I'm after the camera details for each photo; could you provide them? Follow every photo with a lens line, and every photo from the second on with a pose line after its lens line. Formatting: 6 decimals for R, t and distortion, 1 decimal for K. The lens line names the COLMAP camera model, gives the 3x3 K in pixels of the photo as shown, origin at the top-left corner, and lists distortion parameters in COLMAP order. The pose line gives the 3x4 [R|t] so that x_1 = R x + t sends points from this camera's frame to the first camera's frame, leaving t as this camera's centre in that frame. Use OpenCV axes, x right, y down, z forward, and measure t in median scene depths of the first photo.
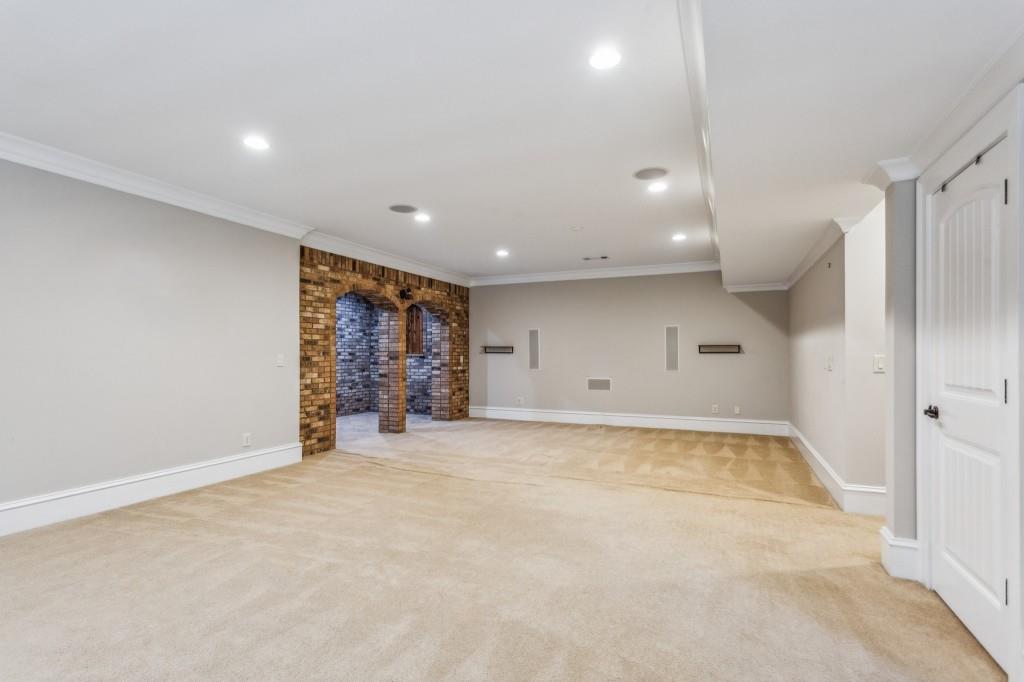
lens RADIAL K [[493.4, 0, 513.0], [0, 493.4, 348.5], [0, 0, 1]] dist [0.008667, 0.001630]
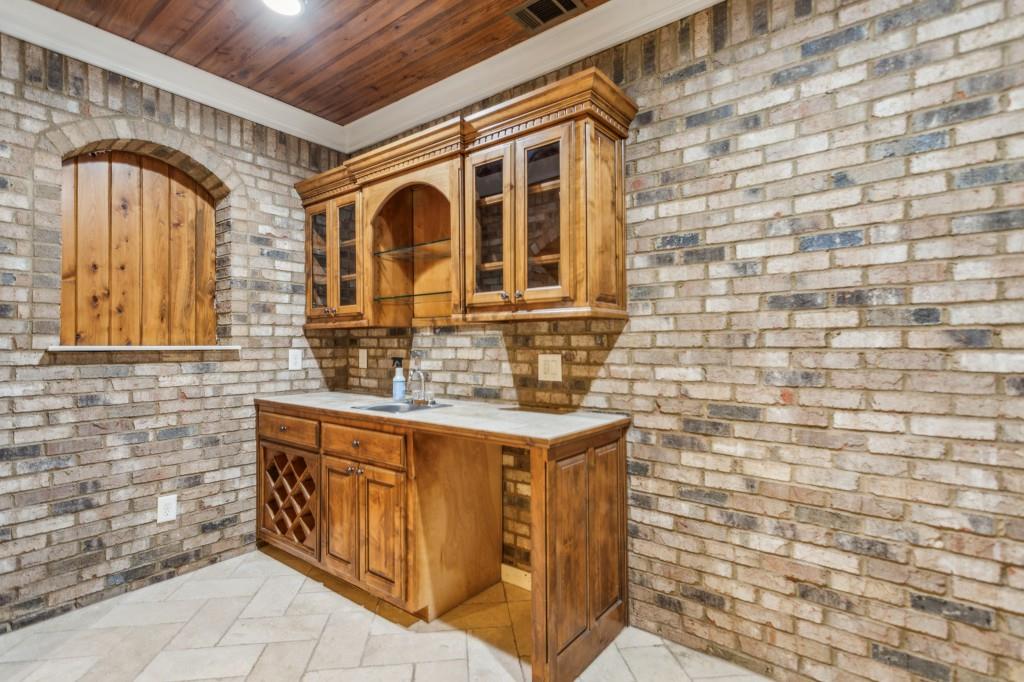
lens RADIAL K [[493.4, 0, 507.2], [0, 493.4, 338.3], [0, 0, 1]] dist [0.008667, 0.001630]
pose [[-0.245385, -0.009733, -0.969377, -0.216561], [0.015610, 0.999780, -0.013990, 0.013783], [0.969300, -0.018565, -0.245179, 1.155898]]
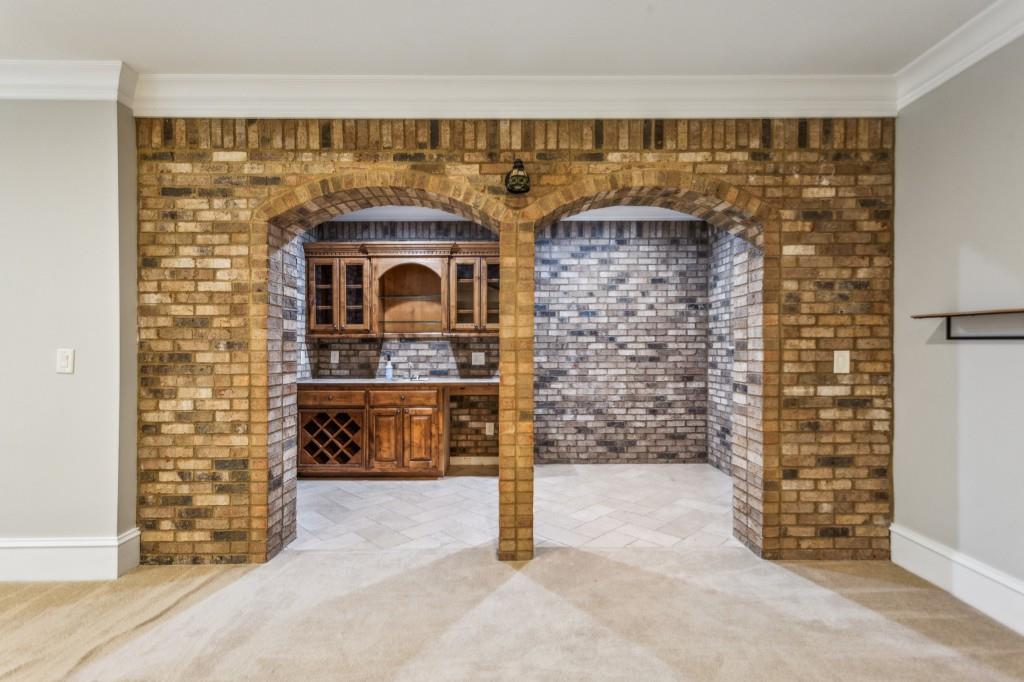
lens RADIAL K [[493.4, 0, 514.2], [0, 493.4, 348.4], [0, 0, 1]] dist [0.008667, 0.001630]
pose [[0.409418, 0.000407, -0.912347, 0.112711], [0.013564, 0.999887, 0.006533, 0.010796], [0.912246, -0.015050, 0.409366, 0.868665]]
